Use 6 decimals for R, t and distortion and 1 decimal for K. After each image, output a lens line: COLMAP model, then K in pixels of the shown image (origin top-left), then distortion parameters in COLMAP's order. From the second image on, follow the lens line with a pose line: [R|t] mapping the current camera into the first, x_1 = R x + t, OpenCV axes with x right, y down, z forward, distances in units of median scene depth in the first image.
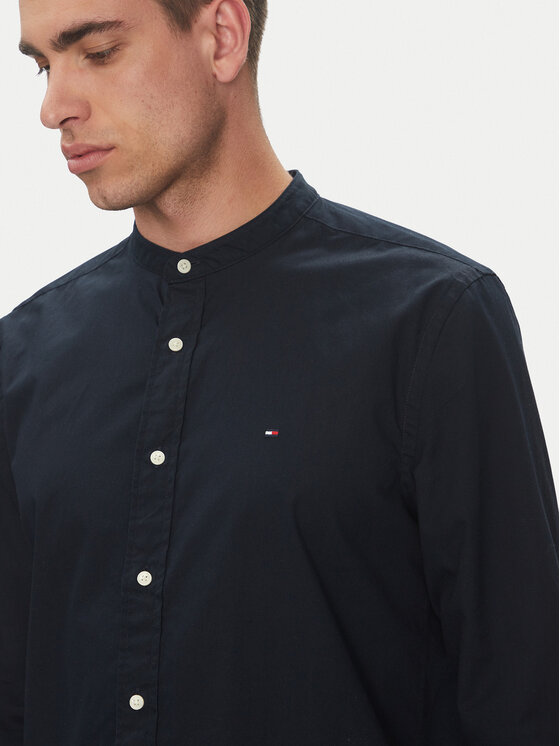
lens RADIAL K [[1680.4, 0, 280.0], [0, 1680.4, 373.0], [0, 0, 1]] dist [-1.259771, -0.021985]
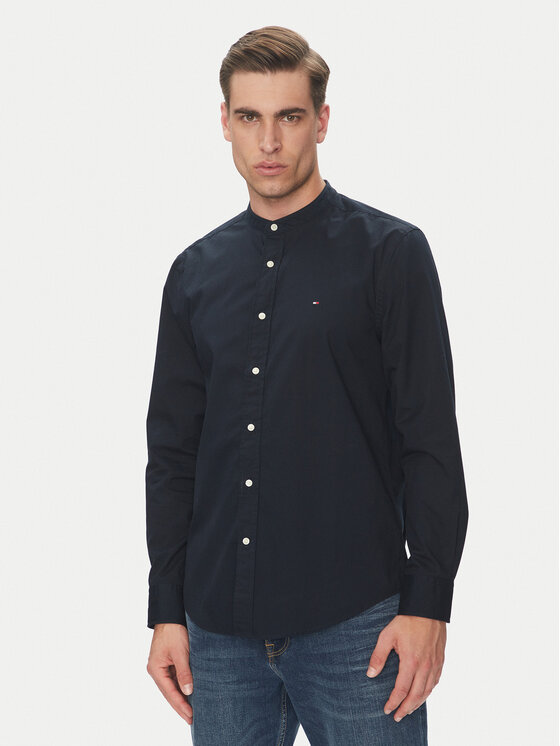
lens RADIAL K [[1788.3, 0, 280.0], [0, 1788.3, 373.0], [0, 0, 1]] dist [-0.036752, -0.047485]
pose [[0.999862, 0.006102, -0.015475, -0.014811], [-0.006293, 0.999904, -0.012331, 0.154883], [0.015398, 0.012427, 0.999804, -1.317714]]
